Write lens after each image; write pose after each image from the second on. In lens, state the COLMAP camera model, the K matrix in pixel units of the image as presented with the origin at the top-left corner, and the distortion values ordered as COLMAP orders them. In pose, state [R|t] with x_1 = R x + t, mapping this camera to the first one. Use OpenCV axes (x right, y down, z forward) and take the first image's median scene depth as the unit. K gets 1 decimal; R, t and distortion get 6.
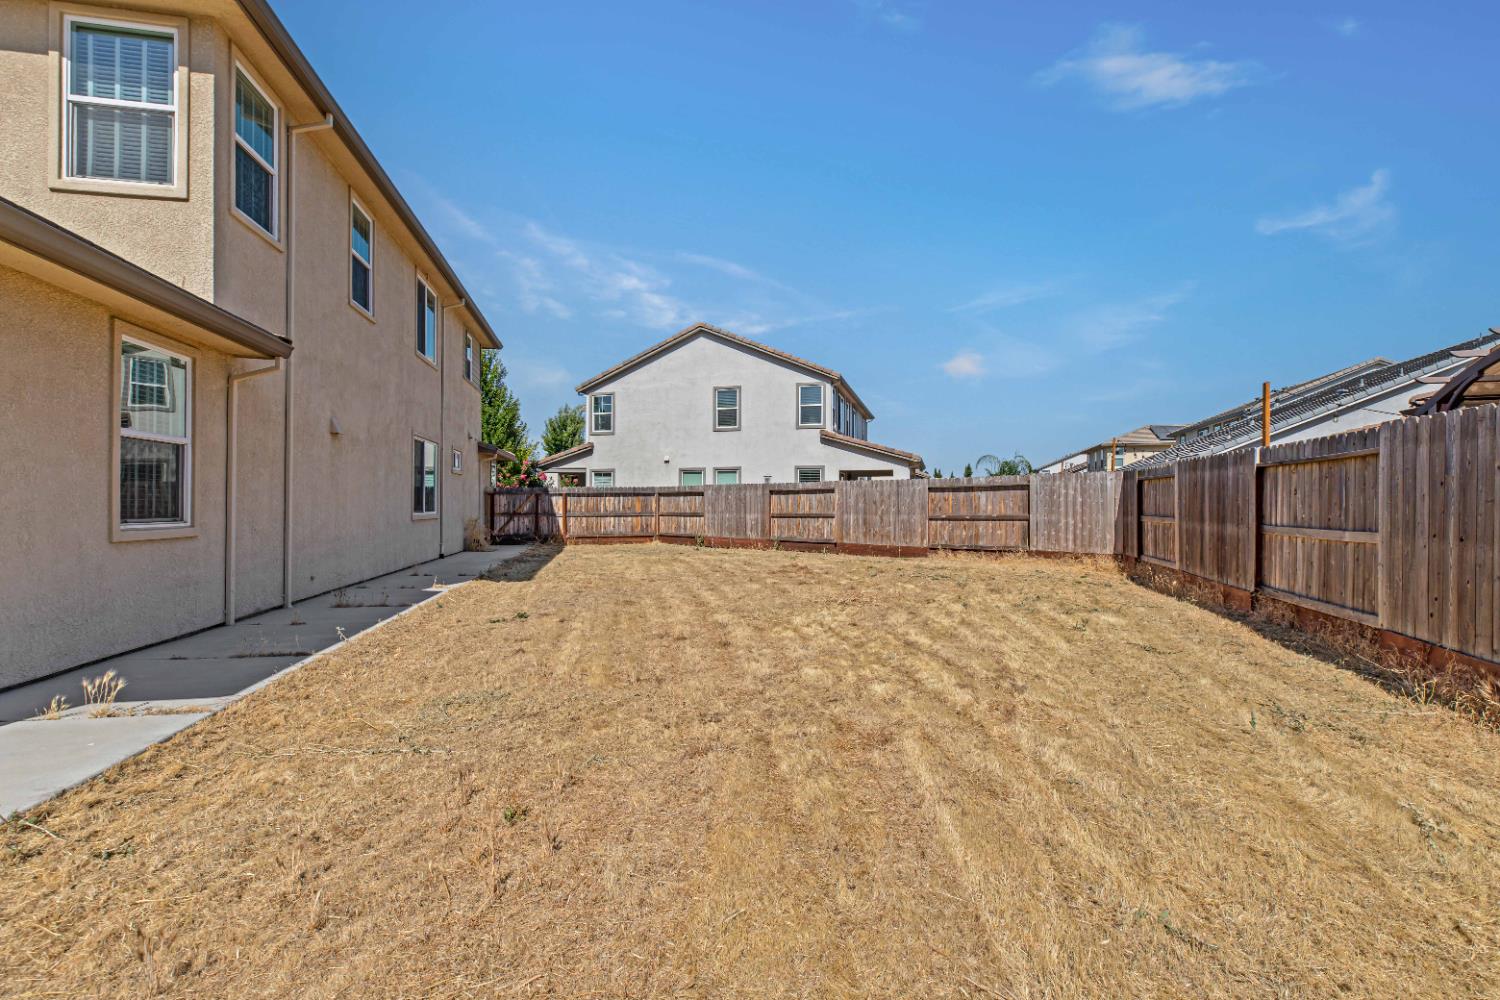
lens RADIAL K [[672.4, 0, 750.0], [0, 672.4, 500.0], [0, 0, 1]] dist [0.000607, -0.000228]
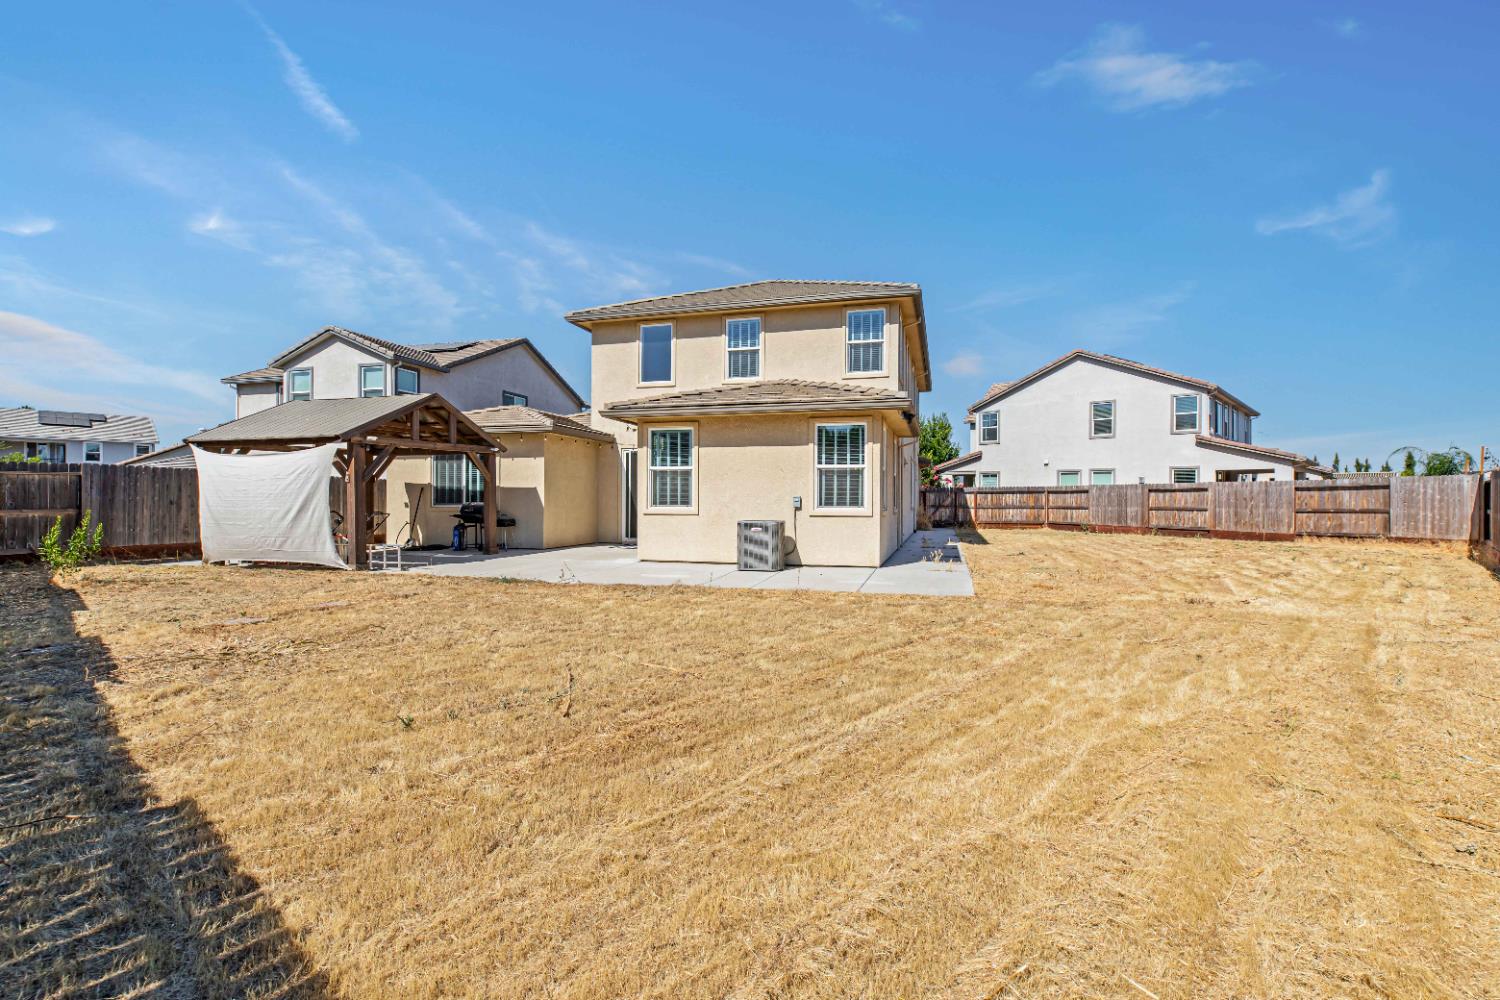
lens RADIAL K [[672.4, 0, 750.0], [0, 672.4, 500.0], [0, 0, 1]] dist [0.000607, -0.000228]
pose [[0.885256, 0.001902, -0.465100, -0.050637], [0.001926, 0.999968, 0.007755, -0.005443], [0.465100, -0.007761, 0.885224, -0.537178]]
